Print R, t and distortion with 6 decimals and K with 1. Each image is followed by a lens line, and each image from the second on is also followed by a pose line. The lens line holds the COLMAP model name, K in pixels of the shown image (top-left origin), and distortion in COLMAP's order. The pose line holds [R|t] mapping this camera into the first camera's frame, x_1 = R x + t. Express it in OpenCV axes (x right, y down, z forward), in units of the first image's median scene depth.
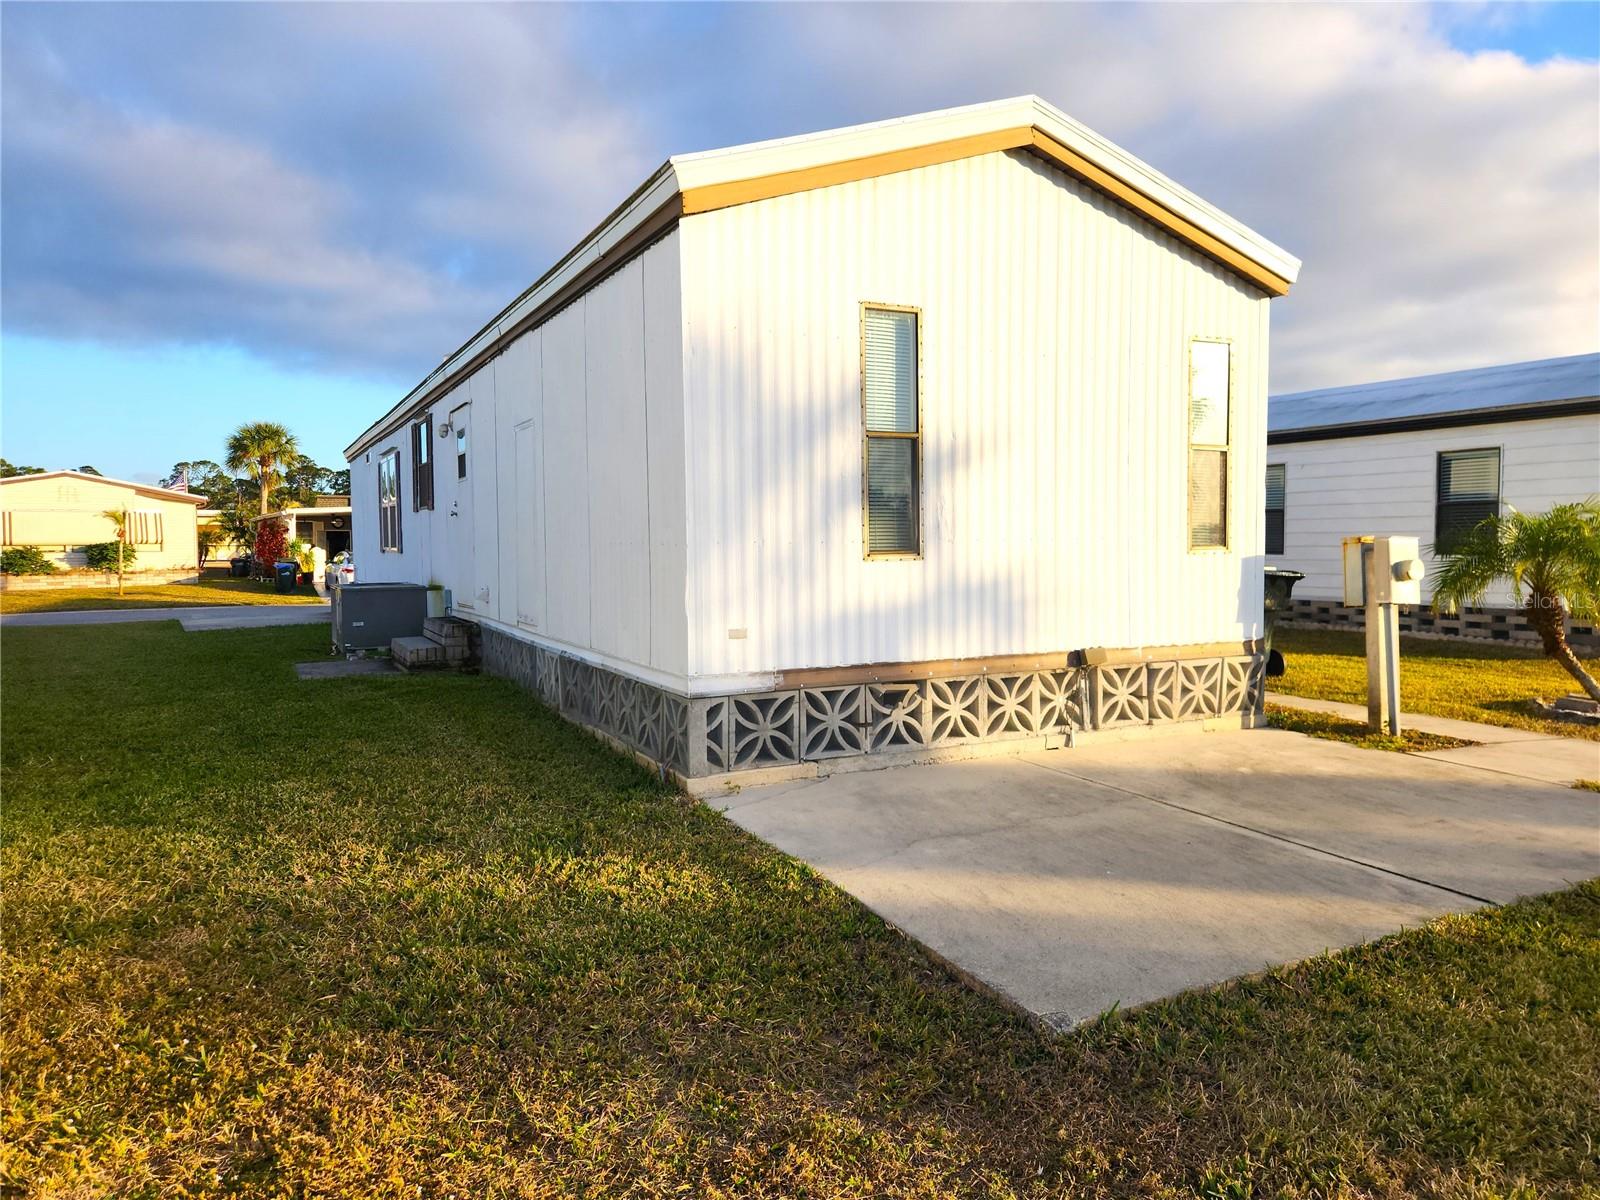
lens RADIAL K [[1087.3, 0, 799.7], [0, 1087.3, 597.9], [0, 0, 1]] dist [0.004854, 0.000306]
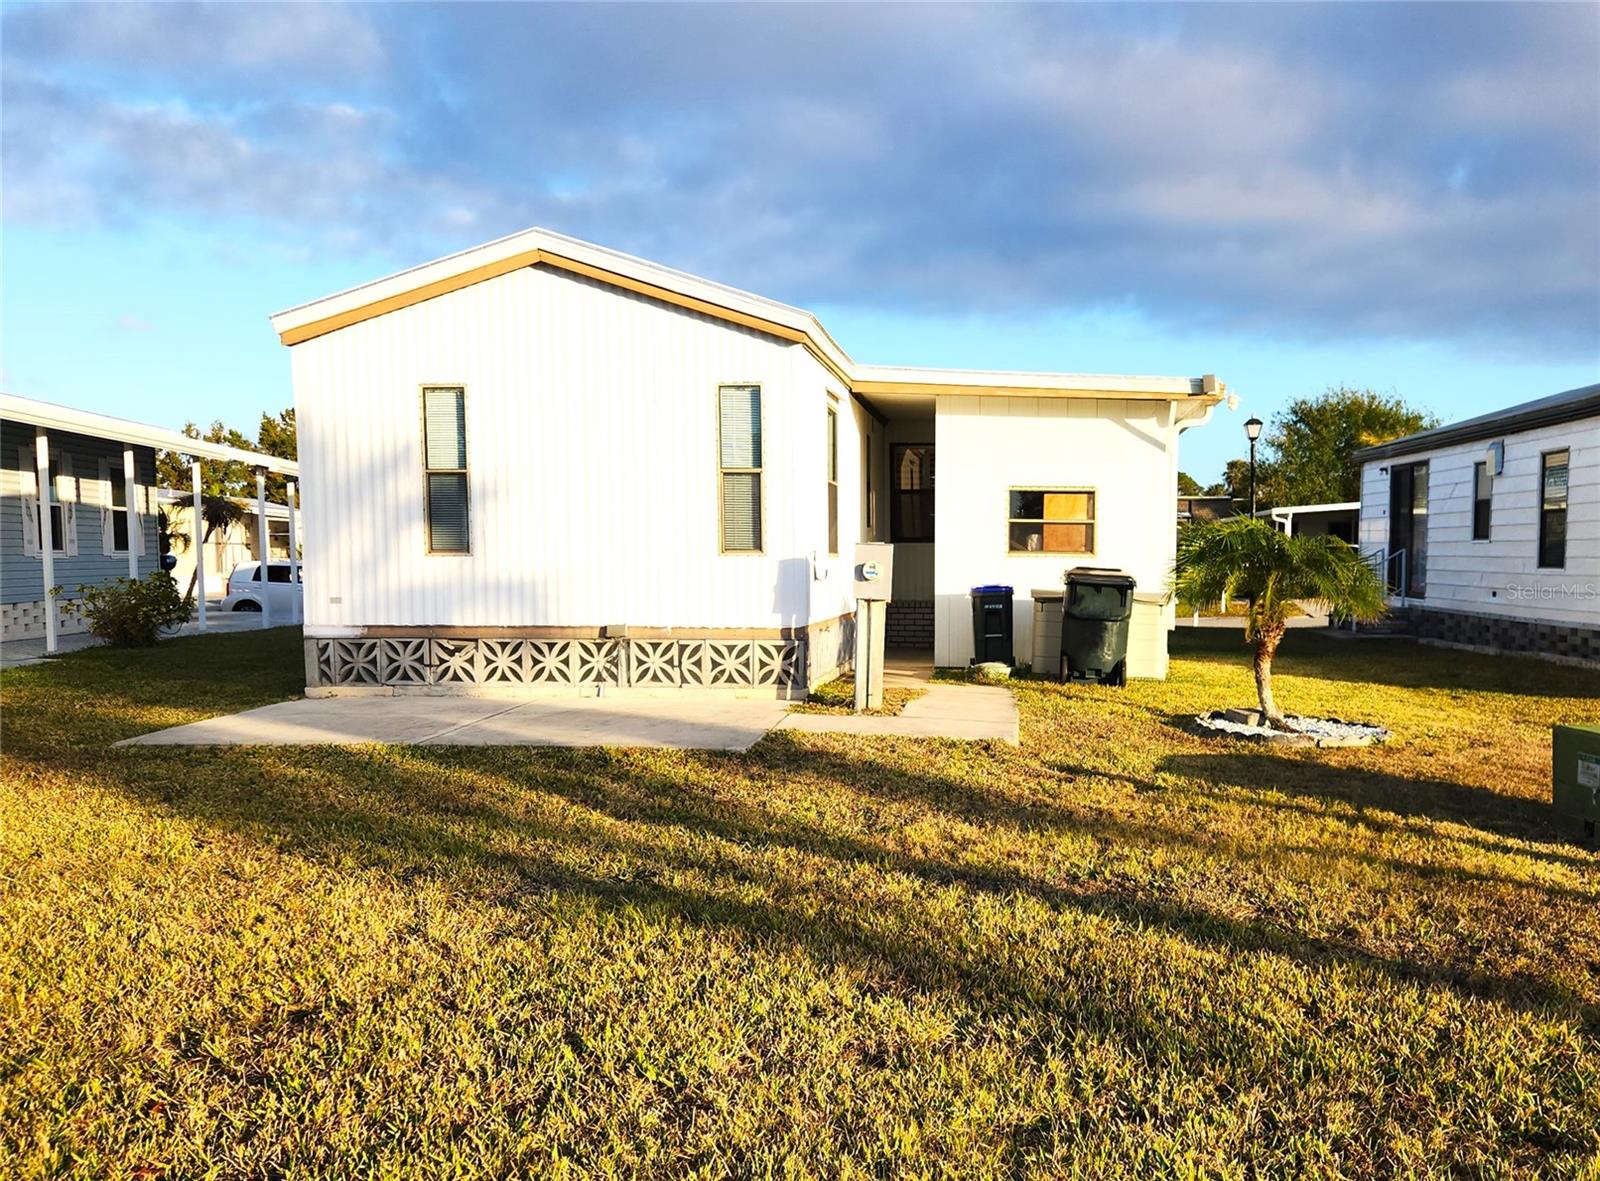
lens RADIAL K [[1087.3, 0, 799.9], [0, 1087.3, 590.2], [0, 0, 1]] dist [0.004854, 0.000306]
pose [[0.884361, 0.042422, -0.464871, 1.163732], [-0.033059, 0.999053, 0.028279, -0.044781], [0.465631, -0.009641, 0.884927, -0.086201]]
